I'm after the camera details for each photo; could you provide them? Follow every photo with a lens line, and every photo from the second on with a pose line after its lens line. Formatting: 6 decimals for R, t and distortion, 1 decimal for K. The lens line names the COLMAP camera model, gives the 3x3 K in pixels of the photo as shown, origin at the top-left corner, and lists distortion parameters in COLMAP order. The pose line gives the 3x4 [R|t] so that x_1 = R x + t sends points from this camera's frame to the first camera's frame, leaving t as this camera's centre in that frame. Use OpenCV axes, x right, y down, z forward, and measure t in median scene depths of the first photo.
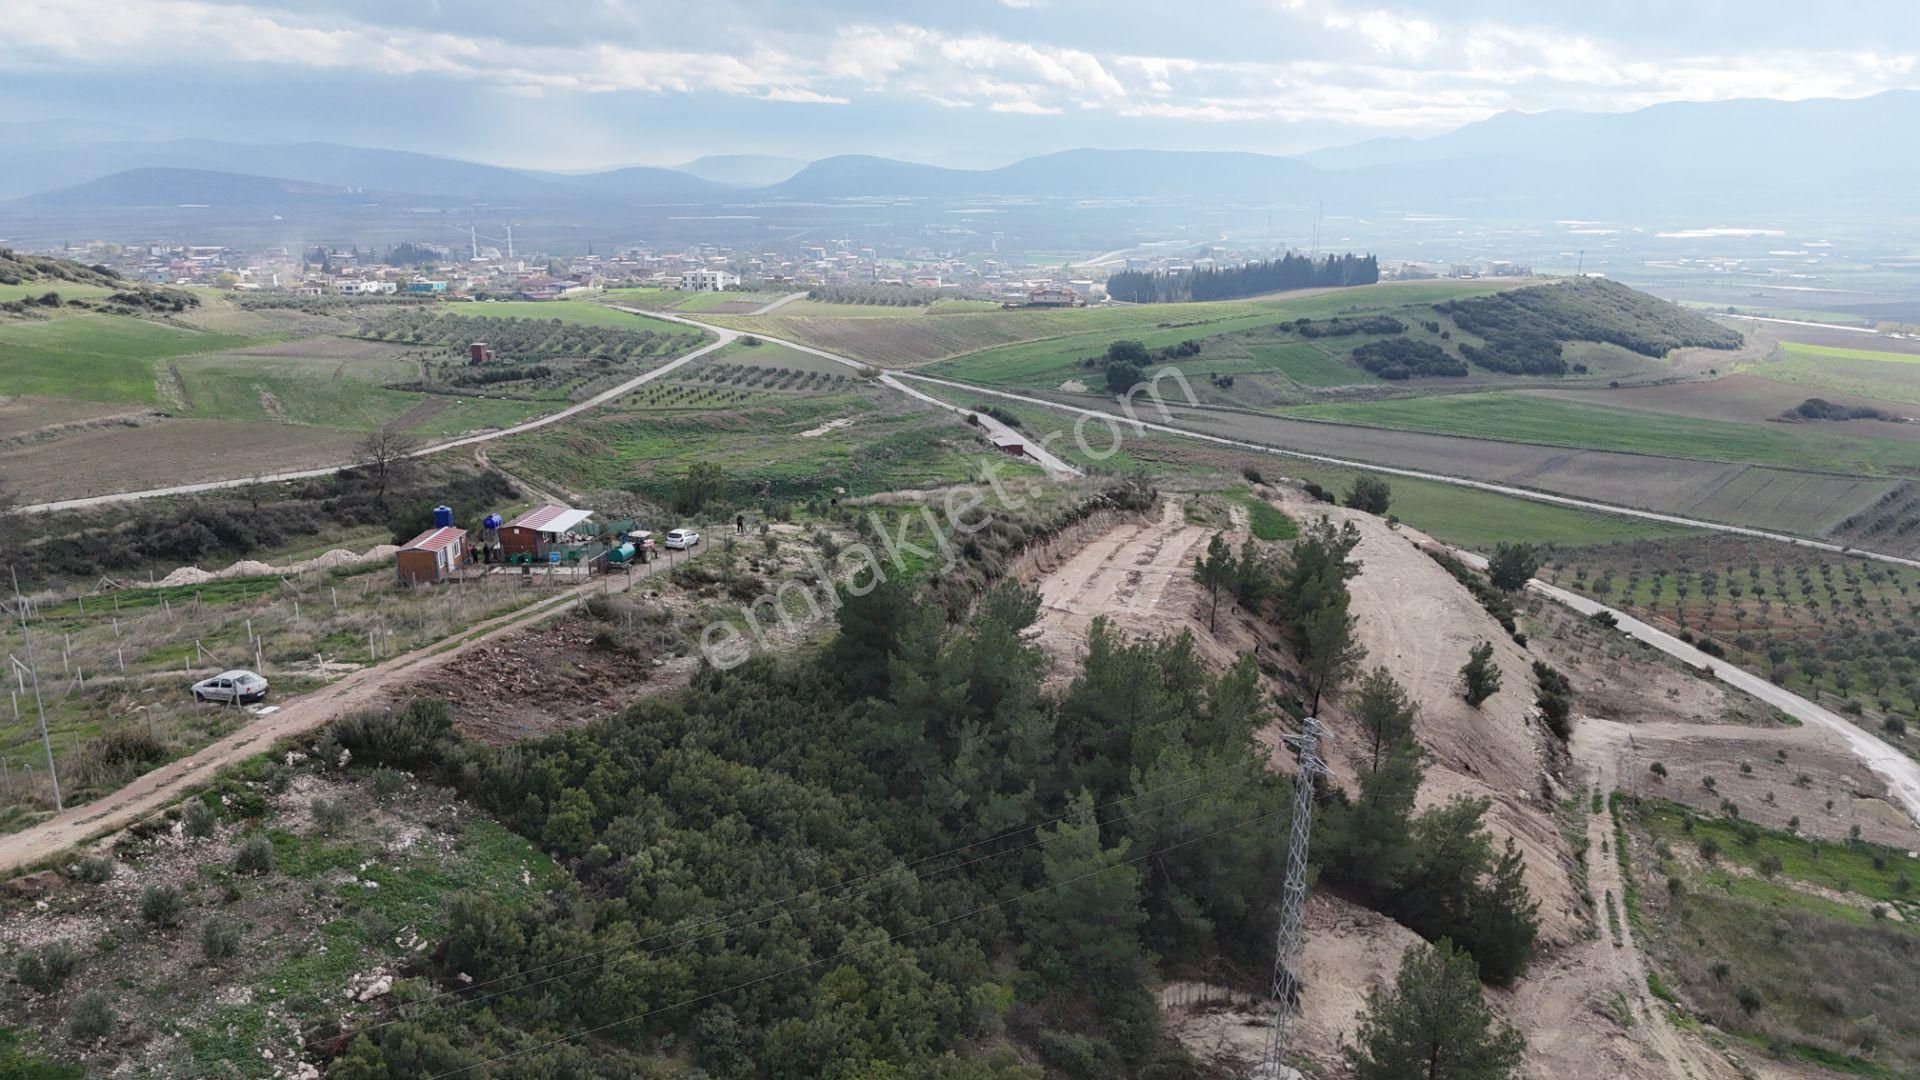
lens RADIAL K [[1410.6, 0, 967.5], [0, 1410.6, 537.9], [0, 0, 1]] dist [0.080733, -0.081520]
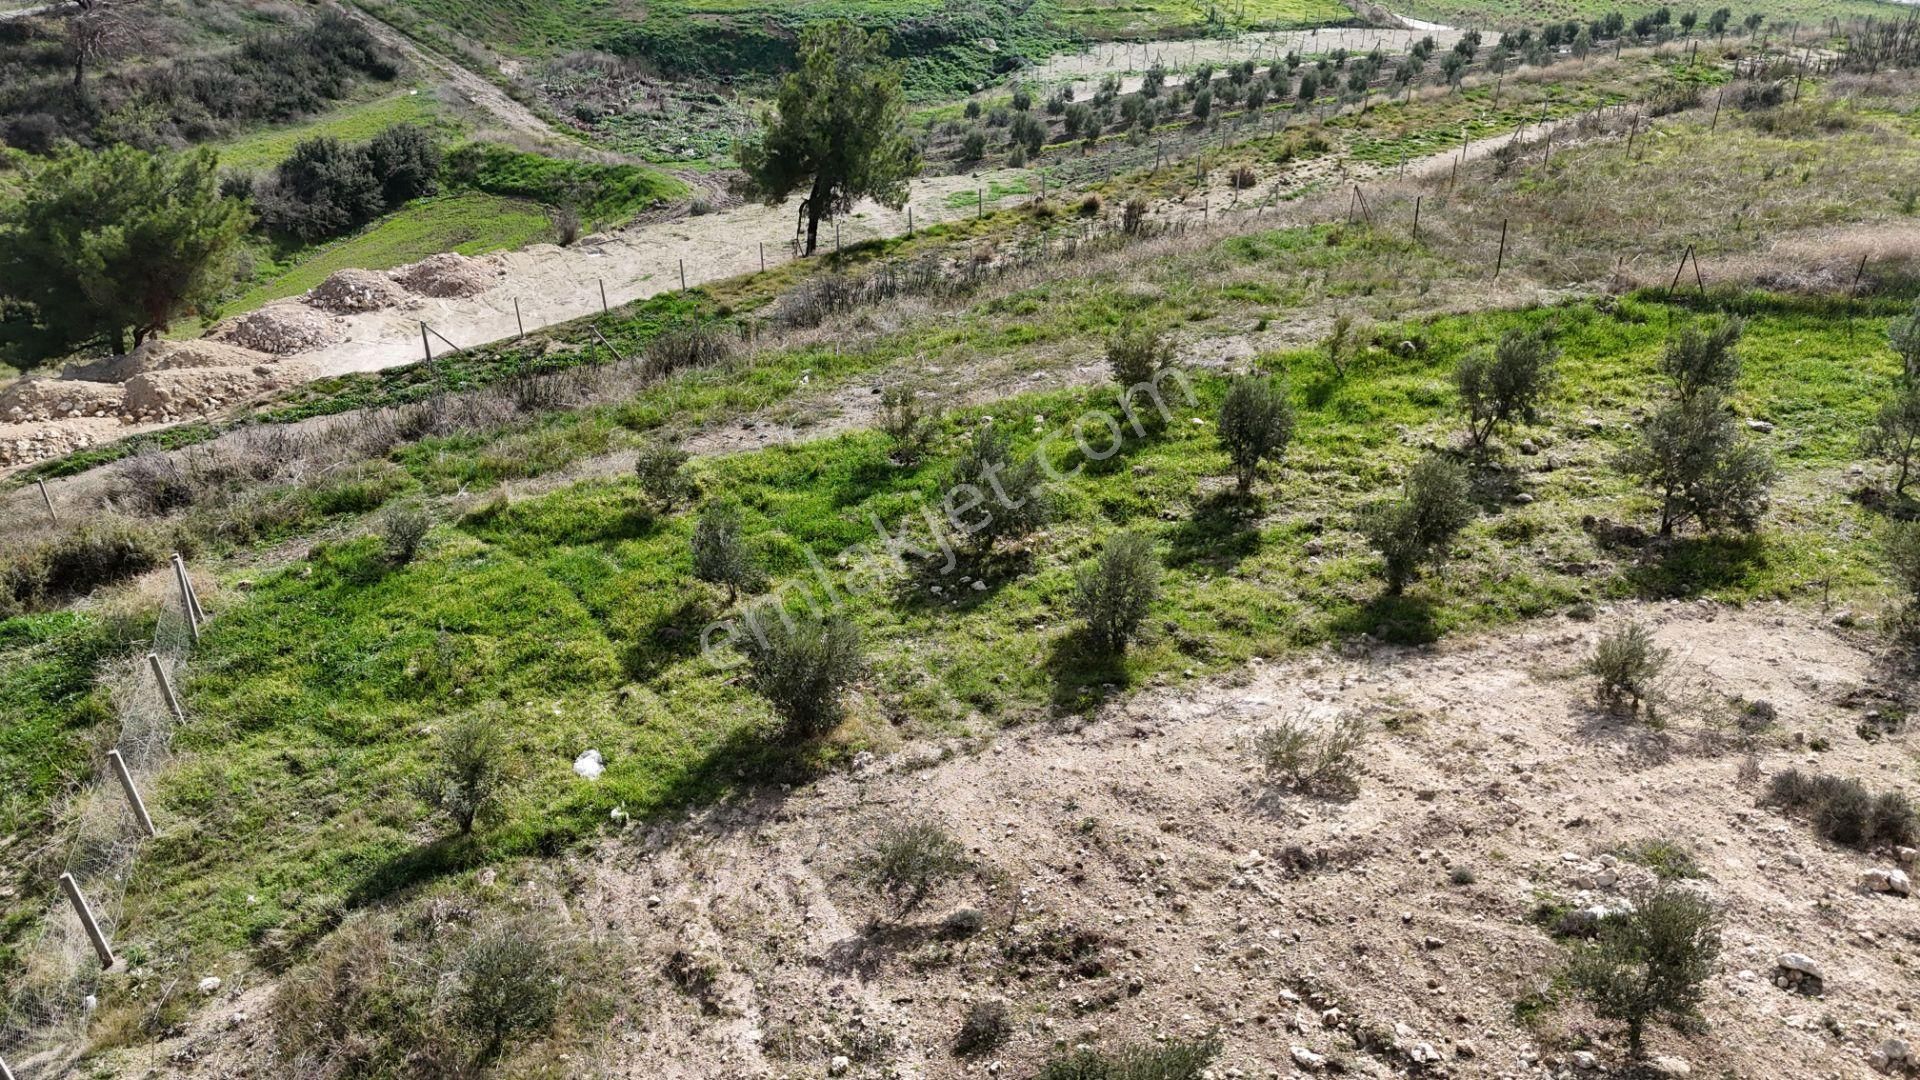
lens RADIAL K [[1419.3, 0, 963.1], [0, 1419.3, 526.0], [0, 0, 1]] dist [0.070208, -0.074201]
pose [[0.999914, -0.011655, 0.005988, -0.177116], [0.009189, 0.949480, 0.313692, -0.049235], [-0.009342, -0.313610, 0.949506, 0.682741]]
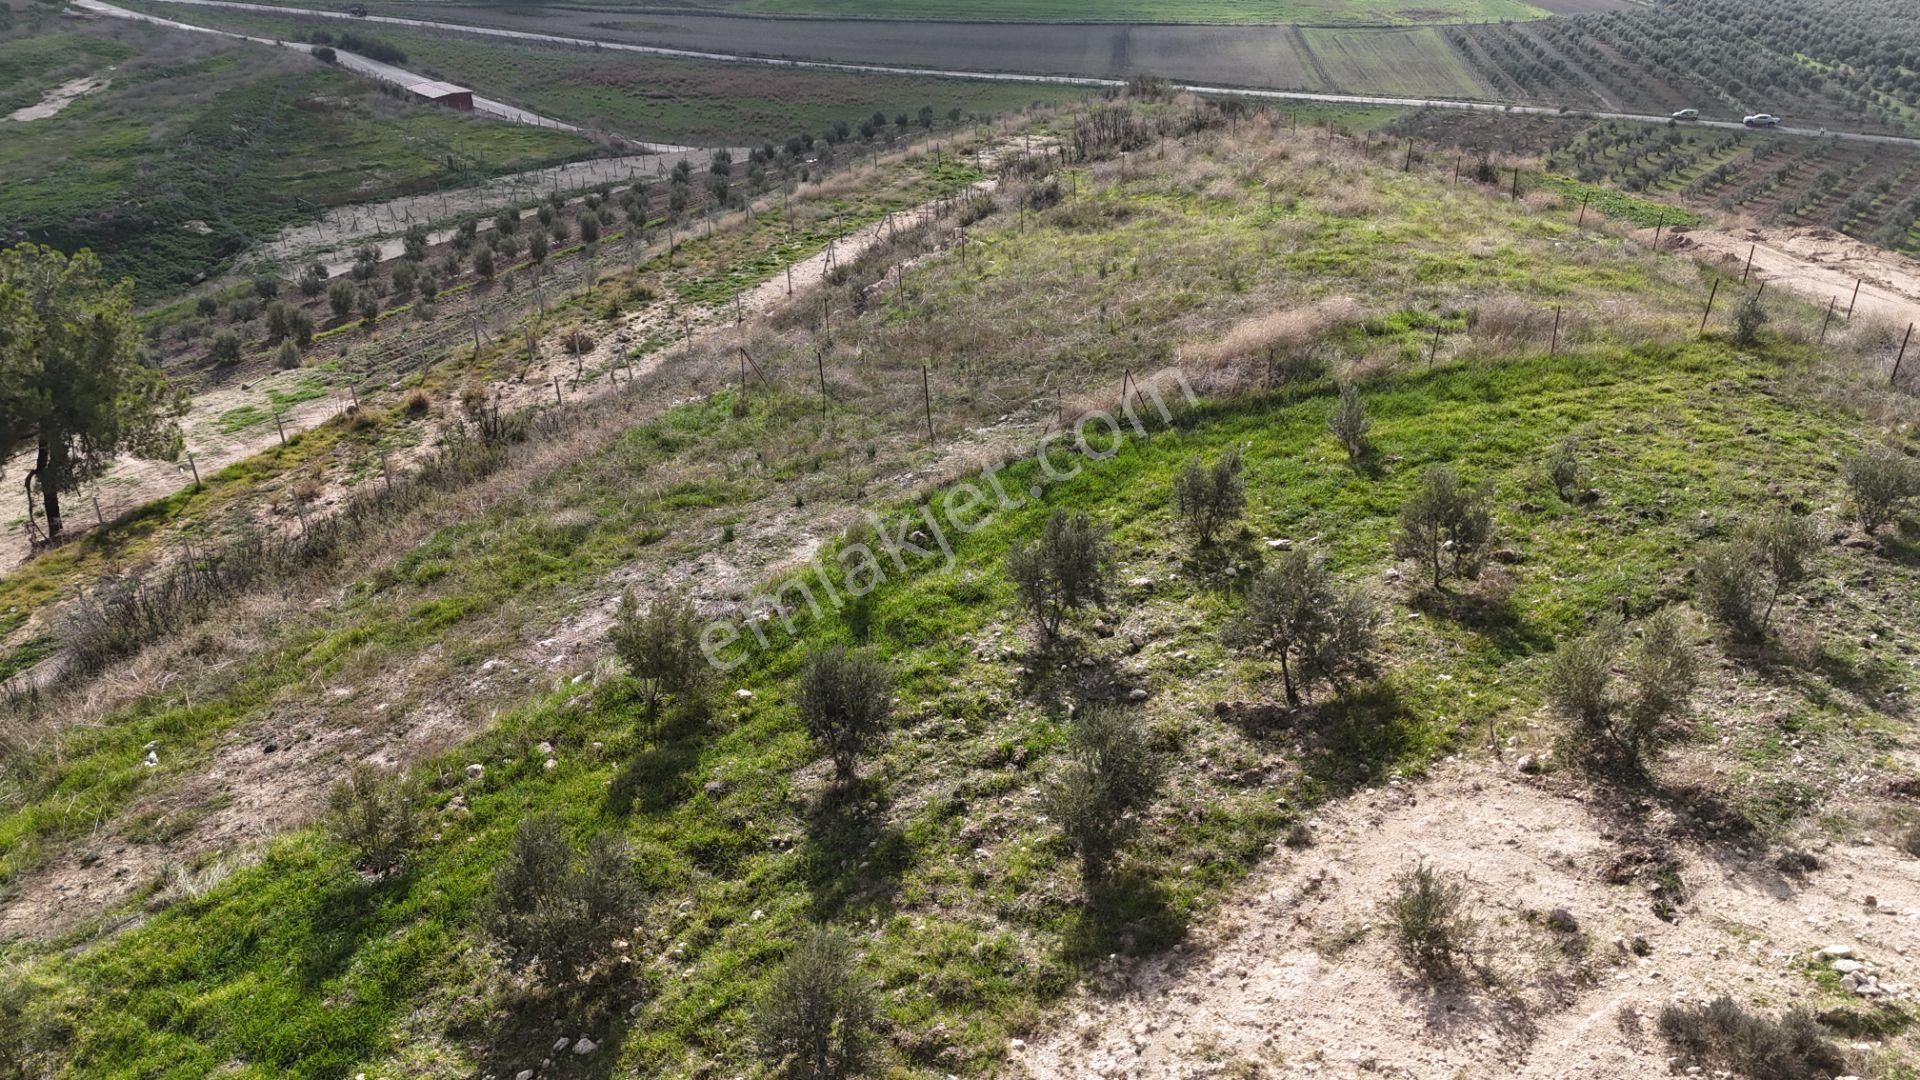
lens RADIAL K [[1417.8, 0, 969.3], [0, 1417.8, 532.1], [0, 0, 1]] dist [0.066783, -0.059039]
pose [[0.856401, -0.251842, 0.450725, -0.192500], [0.133093, 0.951150, 0.278569, -0.062719], [-0.498862, -0.178578, 0.848084, 0.736891]]
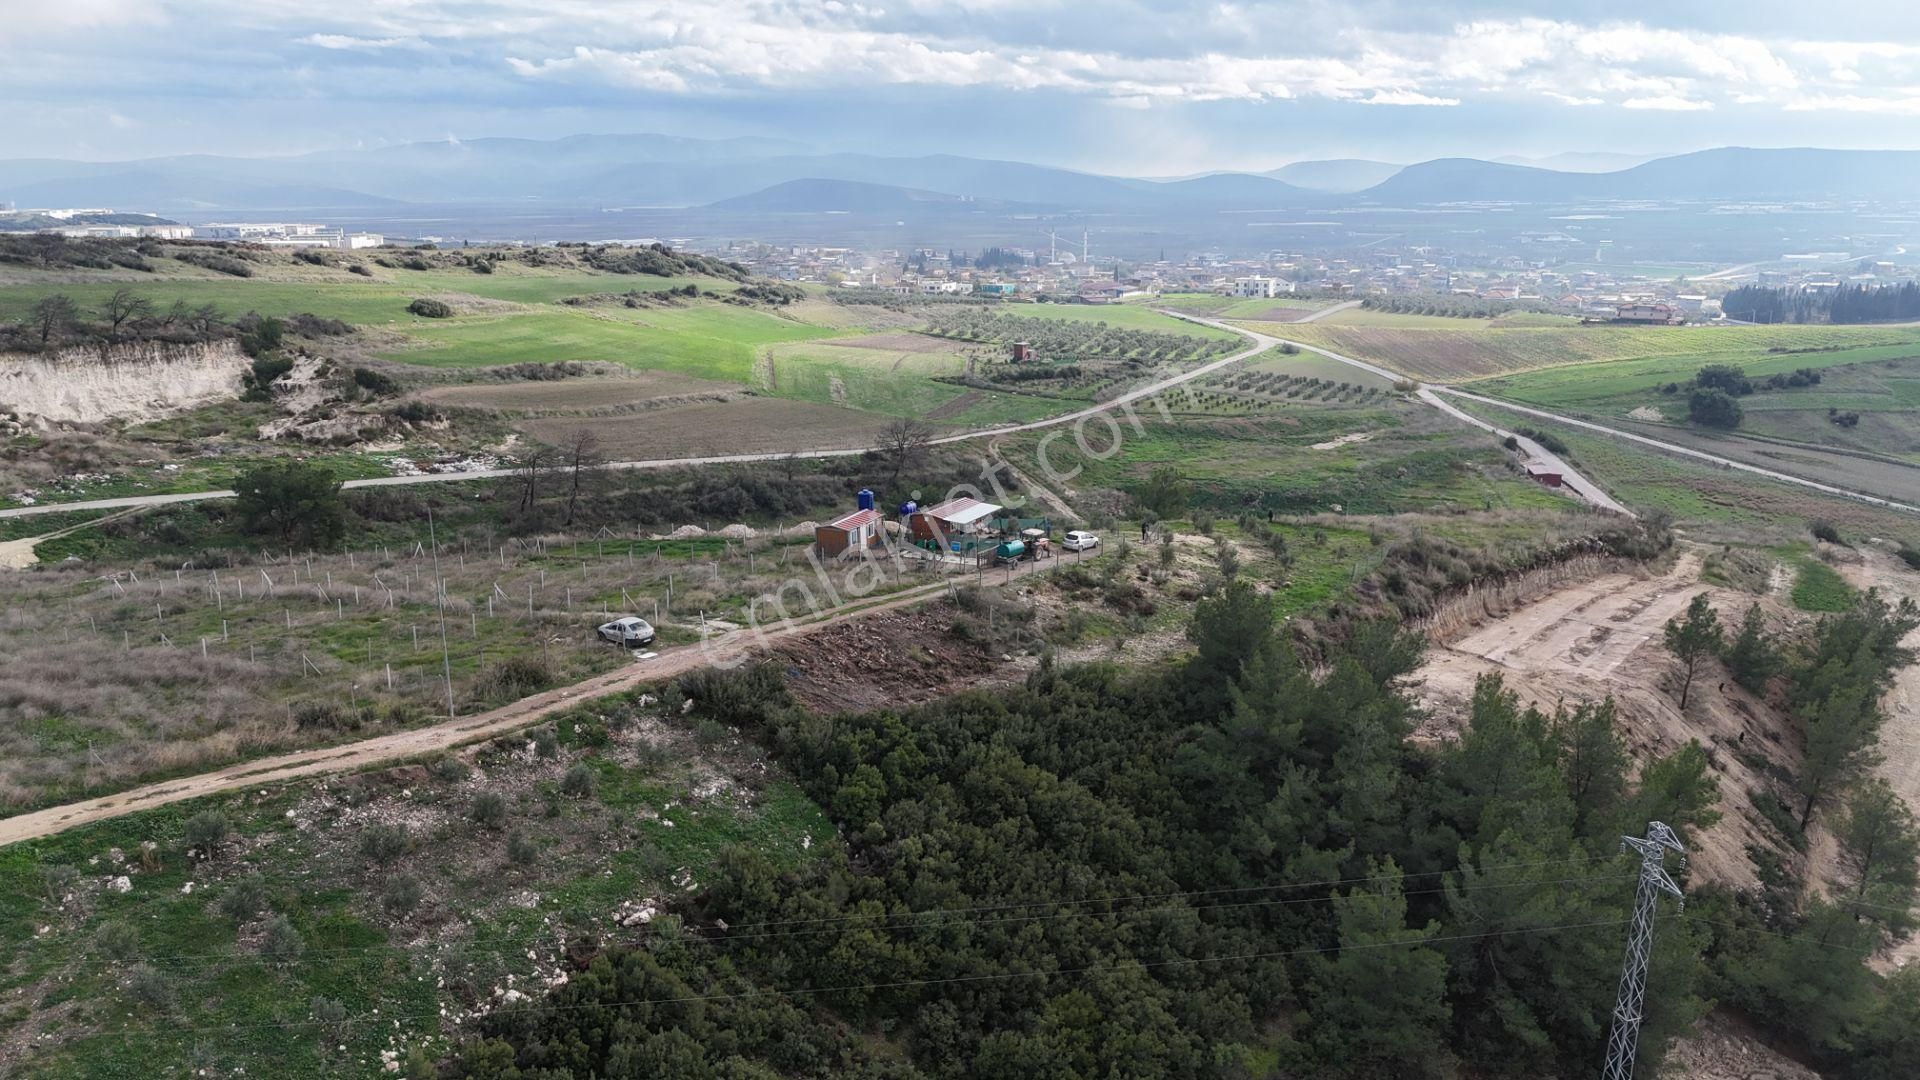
lens RADIAL K [[1410.6, 0, 967.5], [0, 1410.6, 537.9], [0, 0, 1]] dist [0.080733, -0.081520]
pose [[0.922492, 0.094358, -0.374307, 0.068307], [-0.095900, 0.995285, 0.014549, -0.005693], [0.373915, 0.022474, 0.927191, 0.023212]]
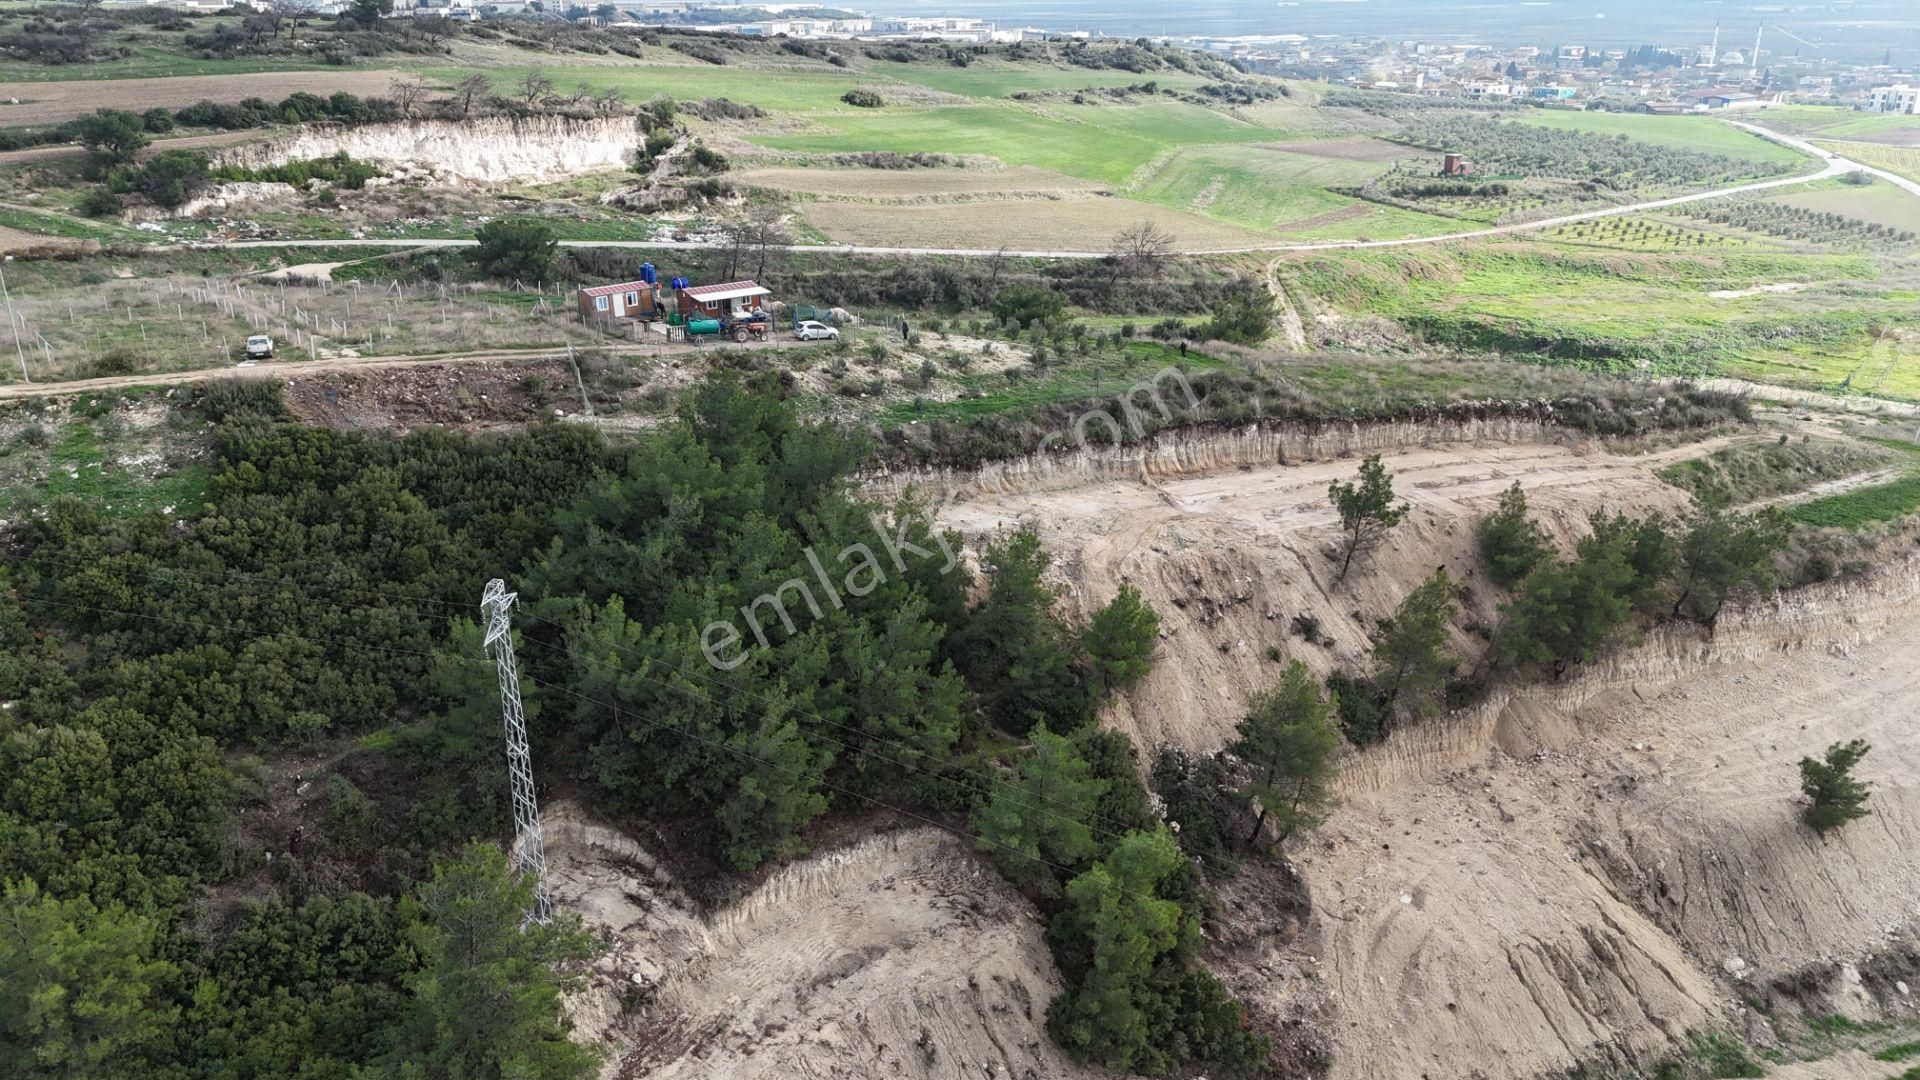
lens RADIAL K [[1414.0, 0, 968.8], [0, 1414.0, 534.3], [0, 0, 1]] dist [0.071321, -0.066288]
pose [[0.656077, 0.273437, -0.703417, 0.449588], [-0.182902, 0.961878, 0.203316, -0.060687], [0.732196, -0.004734, 0.681078, 0.243663]]
